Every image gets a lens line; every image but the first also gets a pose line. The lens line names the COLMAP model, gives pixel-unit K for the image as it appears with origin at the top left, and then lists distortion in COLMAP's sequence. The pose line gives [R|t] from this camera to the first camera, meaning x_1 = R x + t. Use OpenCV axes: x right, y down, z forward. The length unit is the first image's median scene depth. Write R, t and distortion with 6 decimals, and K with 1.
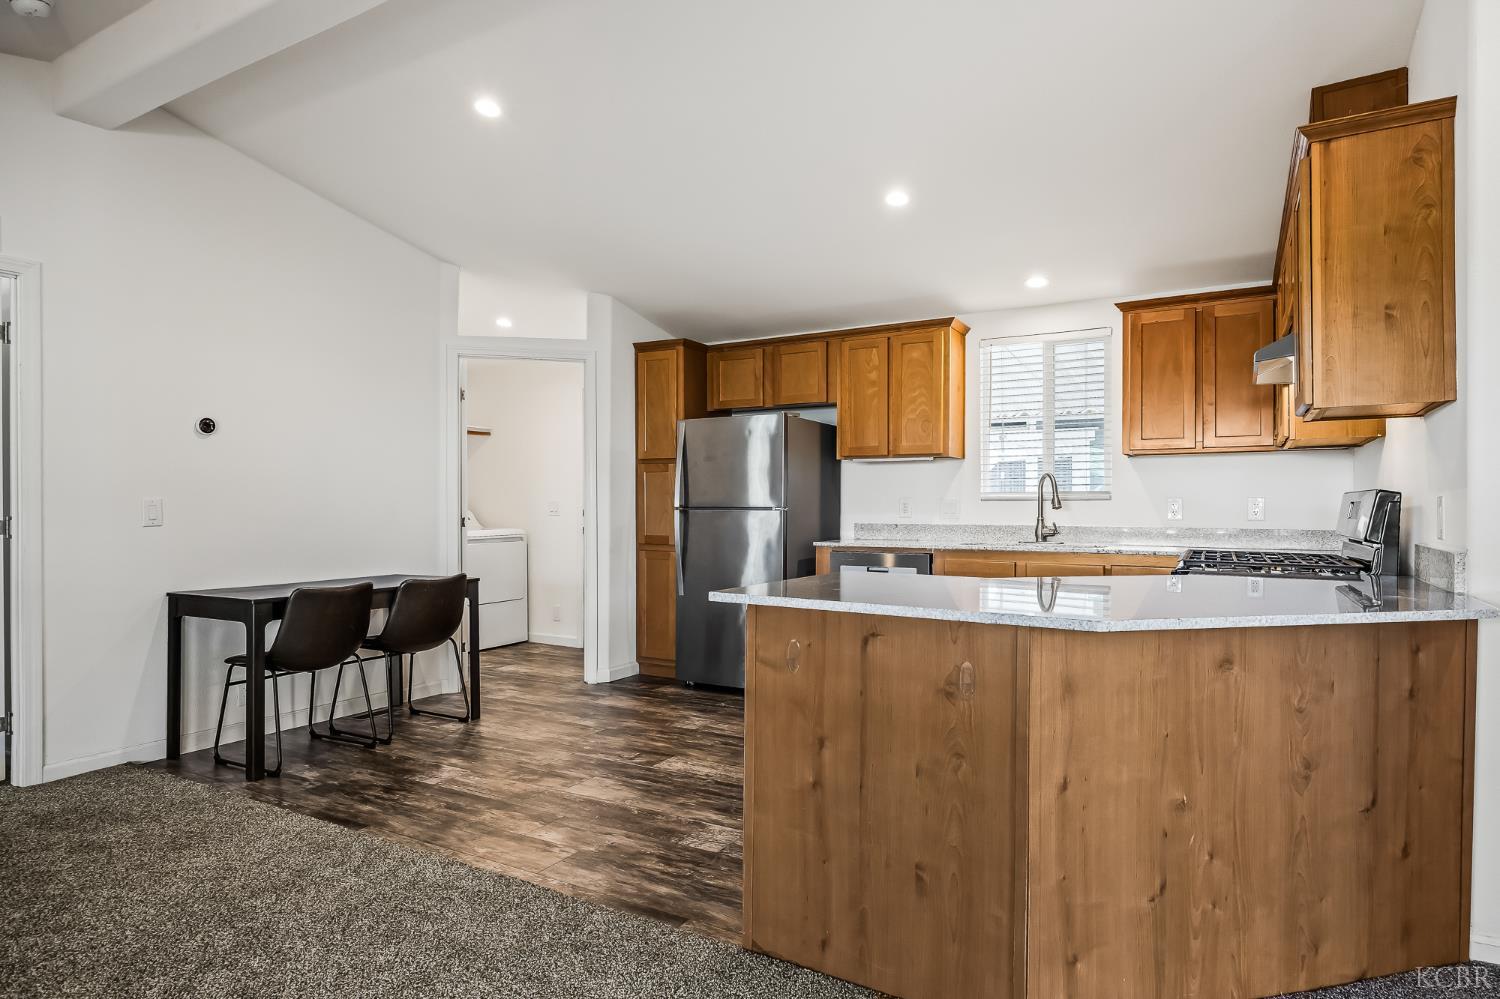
lens RADIAL K [[839.5, 0, 754.3], [0, 839.5, 501.4], [0, 0, 1]] dist [0.002145, -0.002554]
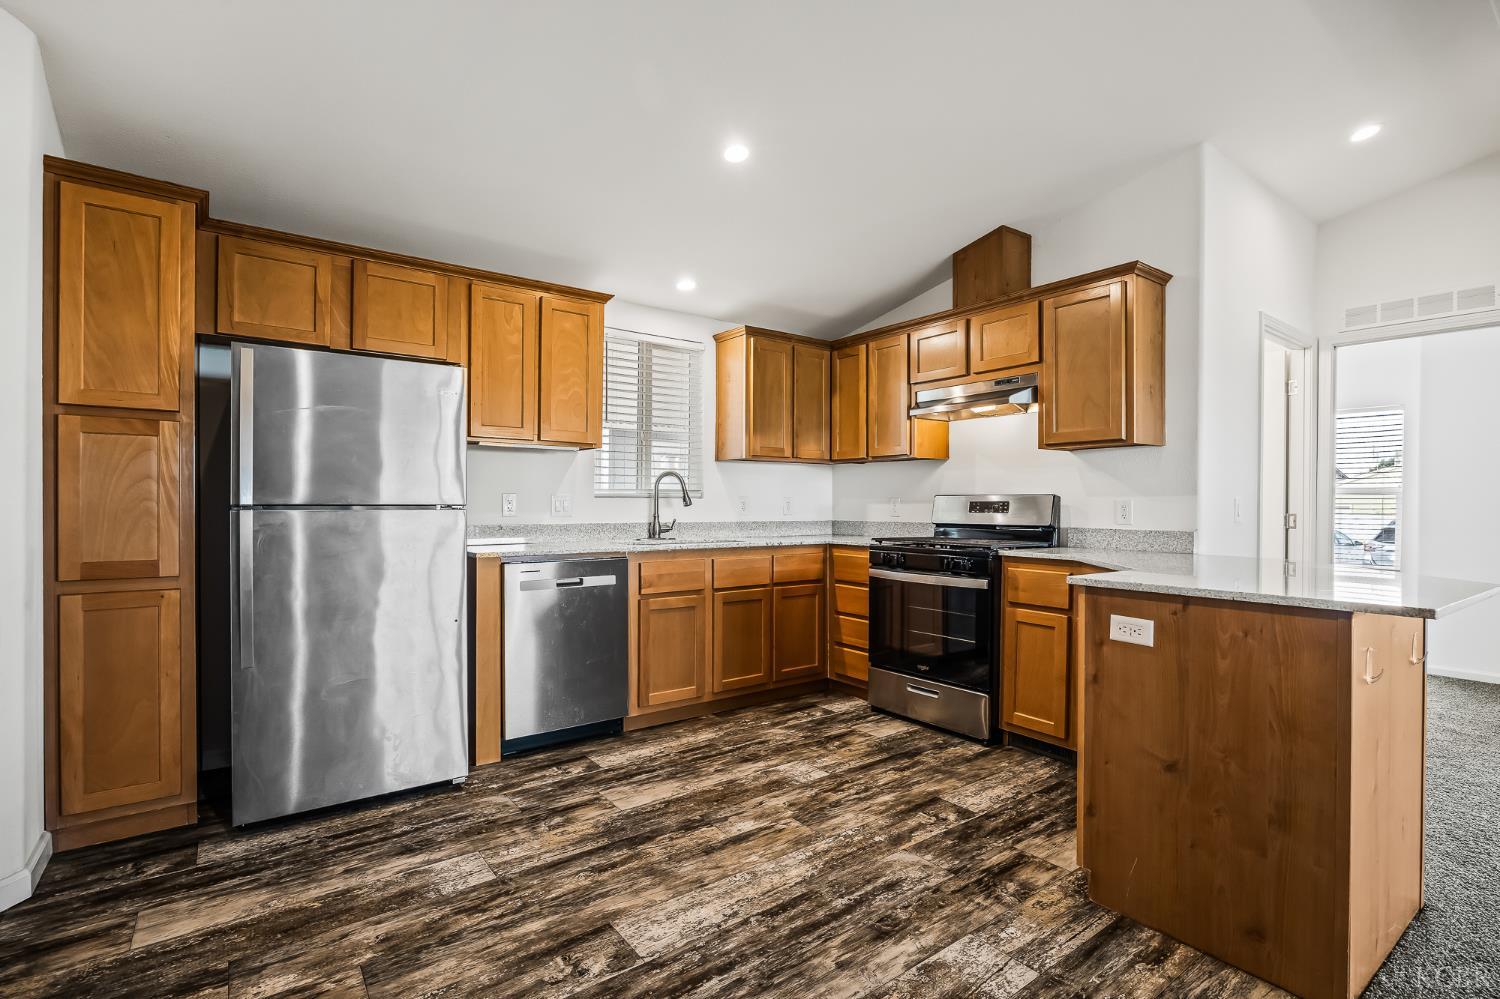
lens RADIAL K [[700.3, 0, 749.2], [0, 700.3, 504.4], [0, 0, 1]] dist [-0.013209, -0.000454]
pose [[0.392585, -0.000274, 0.919716, -0.466486], [-0.007481, 0.999966, 0.003491, 0.003587], [-0.919685, -0.008251, 0.392569, 0.660465]]
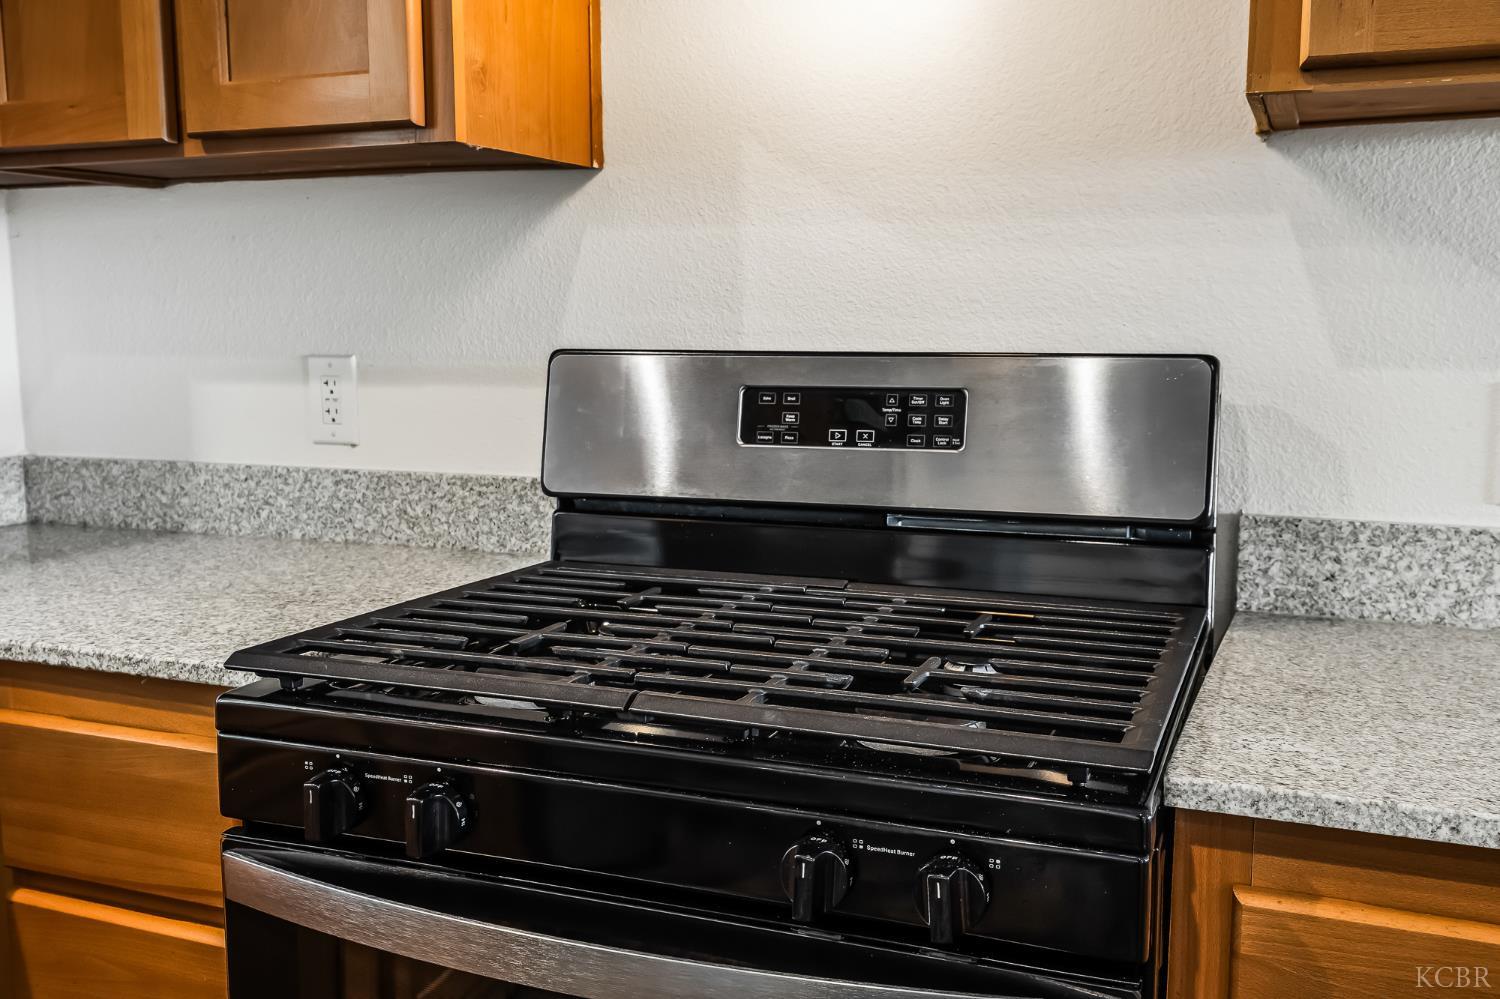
lens RADIAL K [[1433.4, 0, 751.4], [0, 1433.4, 501.6], [0, 0, 1]] dist [0.001431, 0.000000]
pose [[-0.129668, -0.127672, 0.983304, 0.155169], [-0.004361, 0.991740, 0.128192, -0.018079], [-0.991548, 0.012334, -0.129153, 0.807796]]
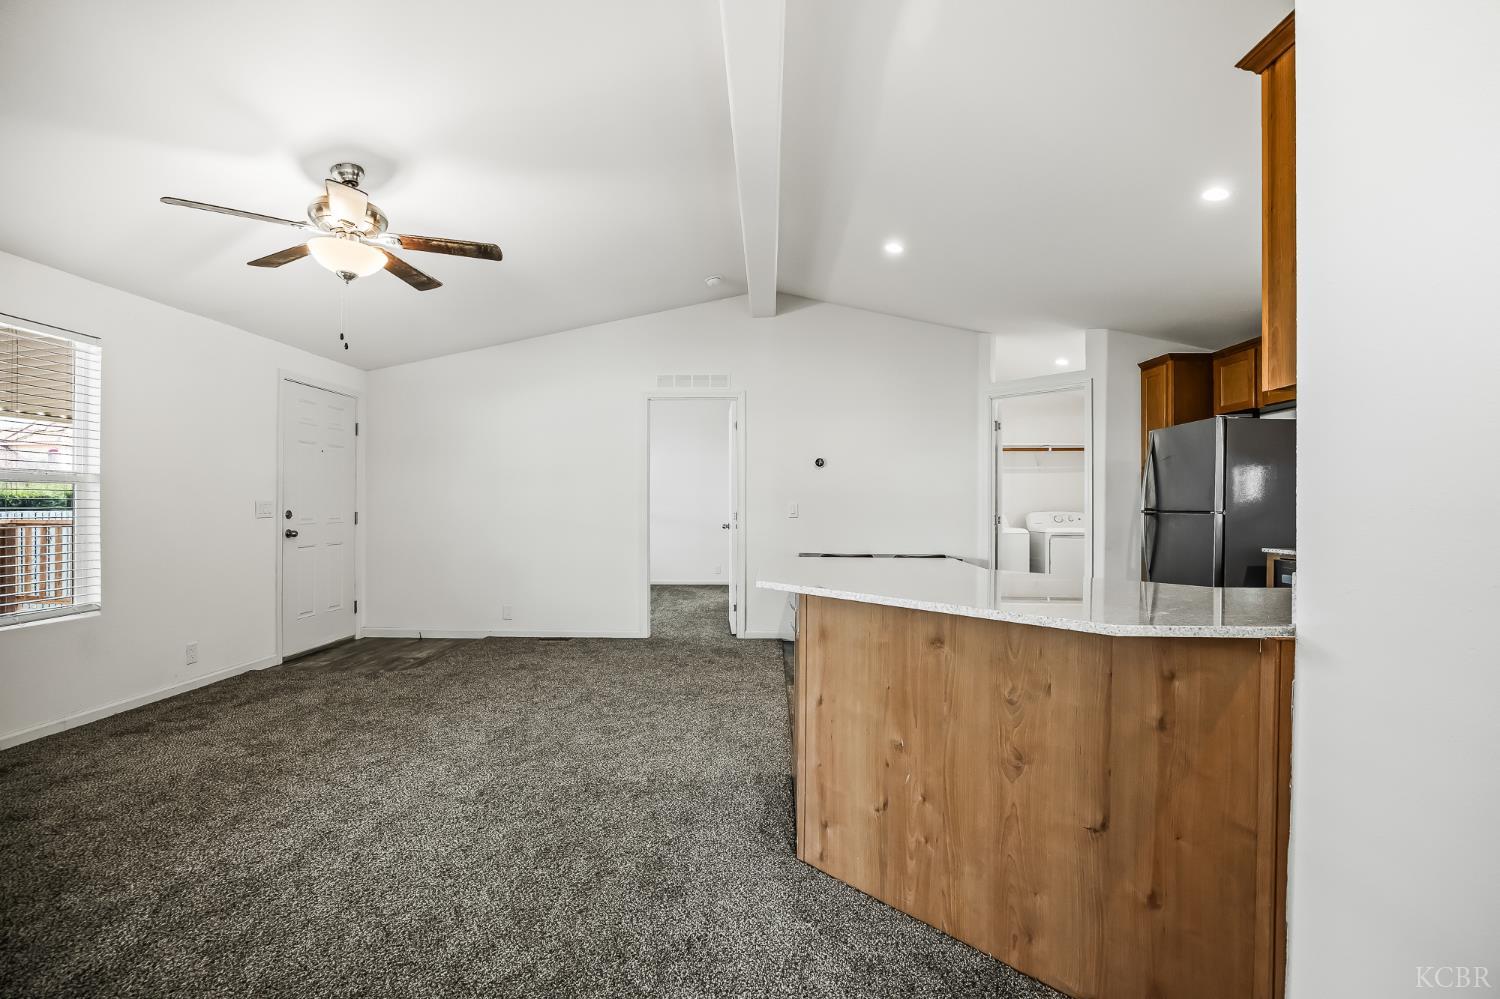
lens RADIAL K [[714.9, 0, 752.9], [0, 714.9, 503.7], [0, 0, 1]] dist [-0.013617, -0.000422]
pose [[0.481359, 0.000749, -0.876523, 0.596650], [-0.002822, 0.999996, -0.000695, 0.000012], [0.876519, 0.002809, 0.481359, 0.130923]]
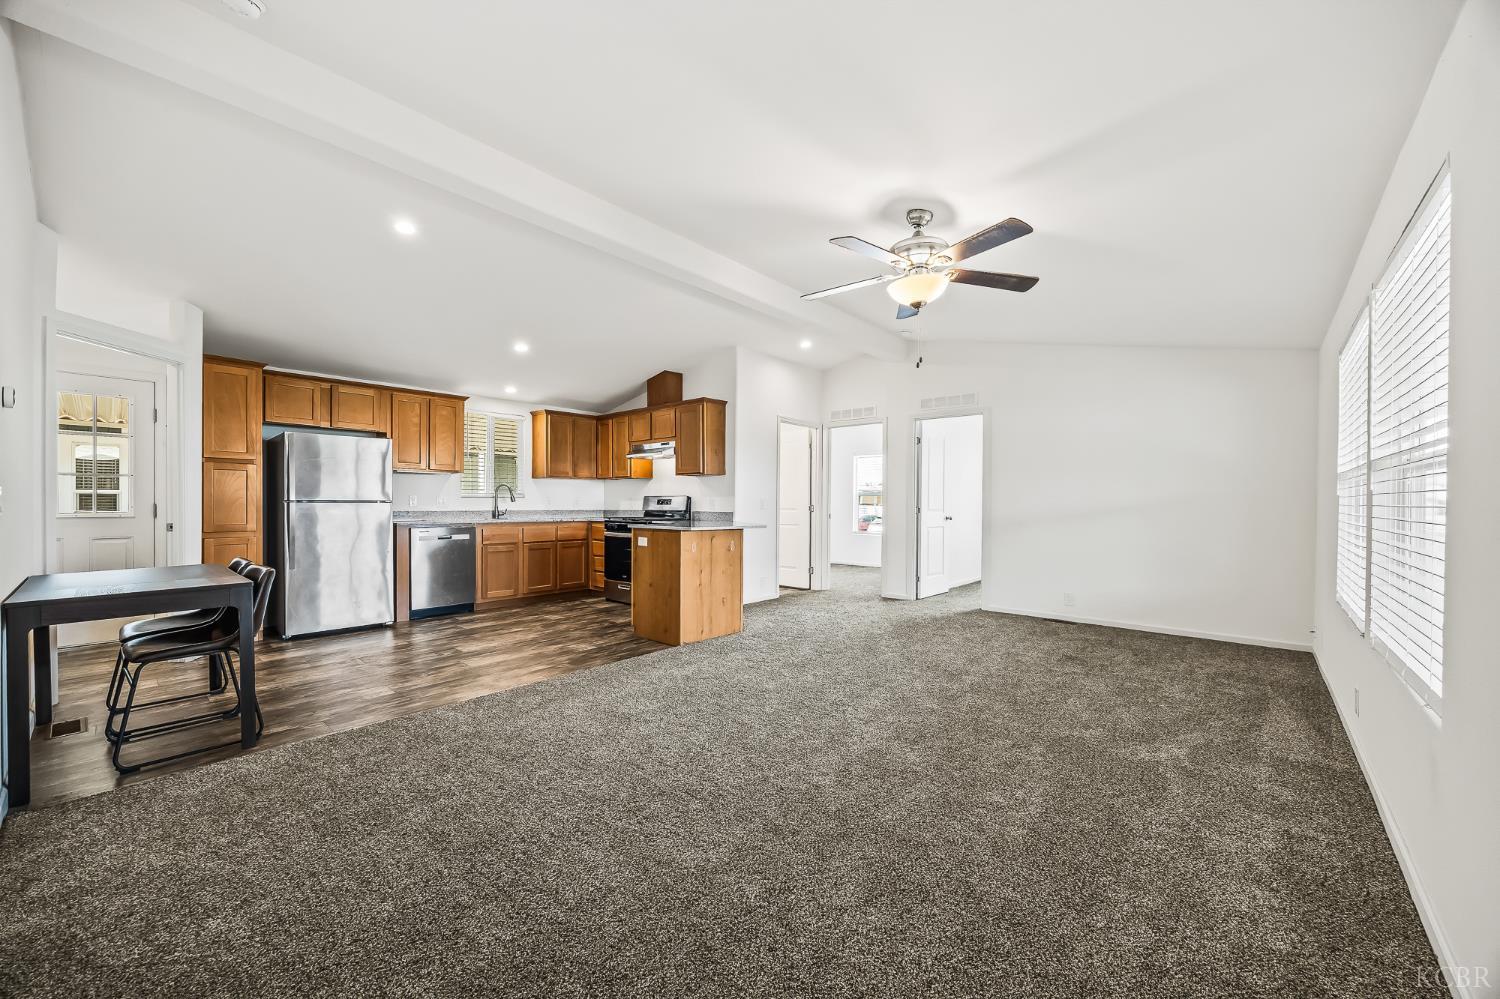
lens RADIAL K [[570.3, 0, 750.4], [0, 570.3, 505.0], [0, 0, 1]] dist [-0.002784, 0.000108]
pose [[0.191757, -0.003969, 0.981434, -1.009514], [-0.006820, 0.999962, 0.005376, 0.006279], [-0.981419, -0.007724, 0.191723, 0.184899]]
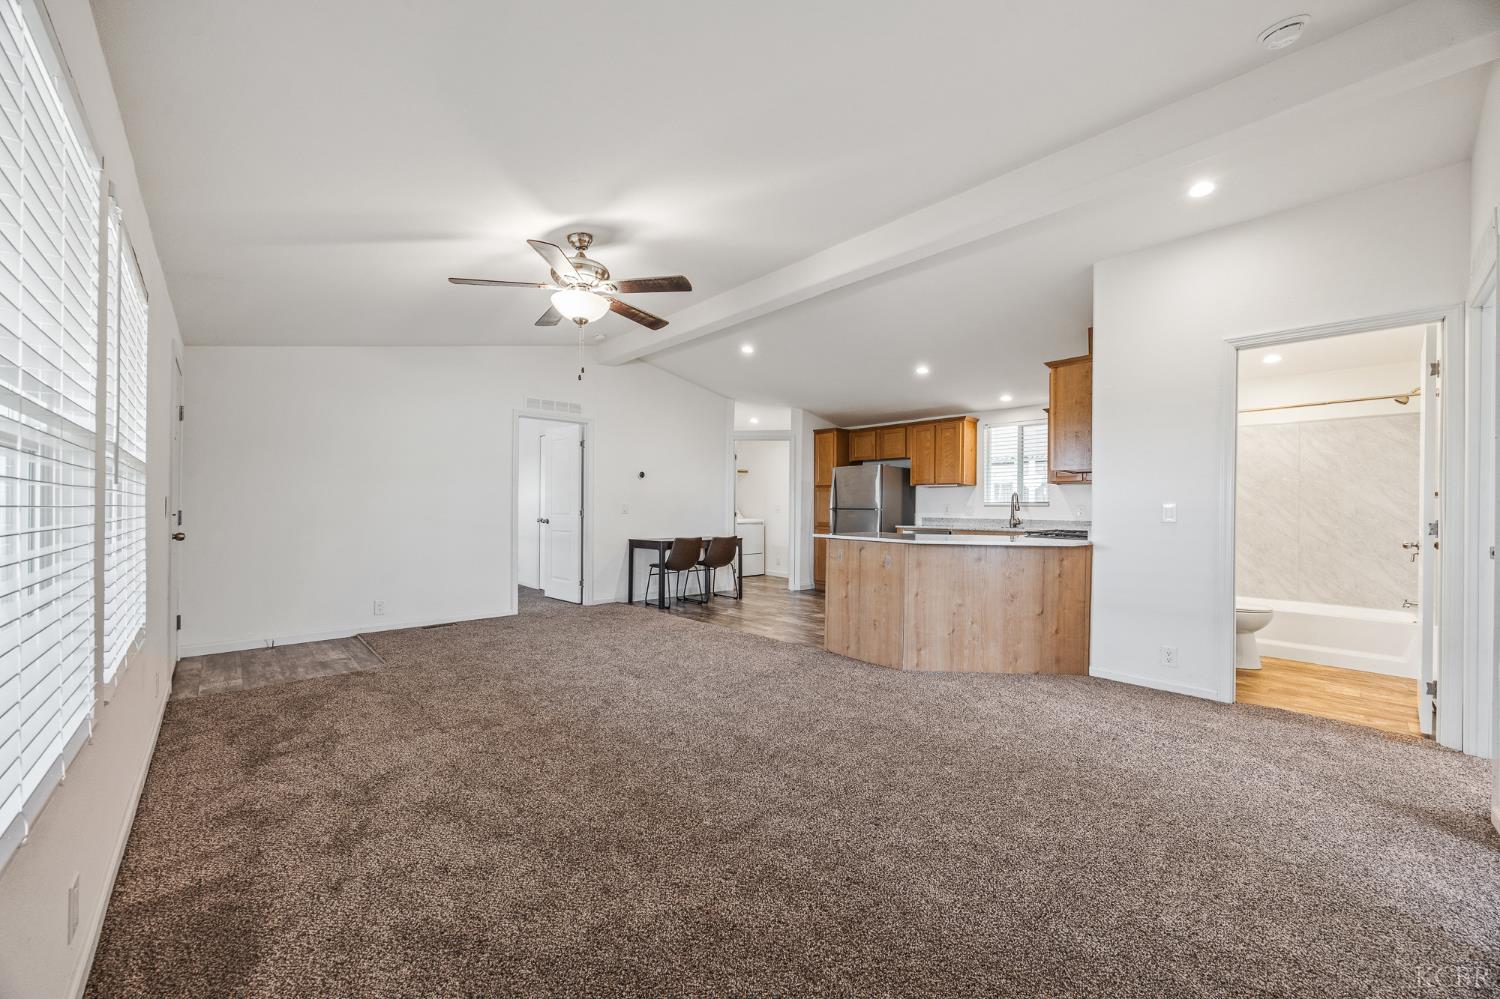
lens RADIAL K [[570.3, 0, 754.8], [0, 570.3, 504.7], [0, 0, 1]] dist [-0.002784, 0.000108]
pose [[0.957534, 0.006702, -0.288243, 0.172332], [-0.007415, 0.999972, -0.001382, 0.001274], [0.288226, 0.003461, 0.957556, -0.543184]]
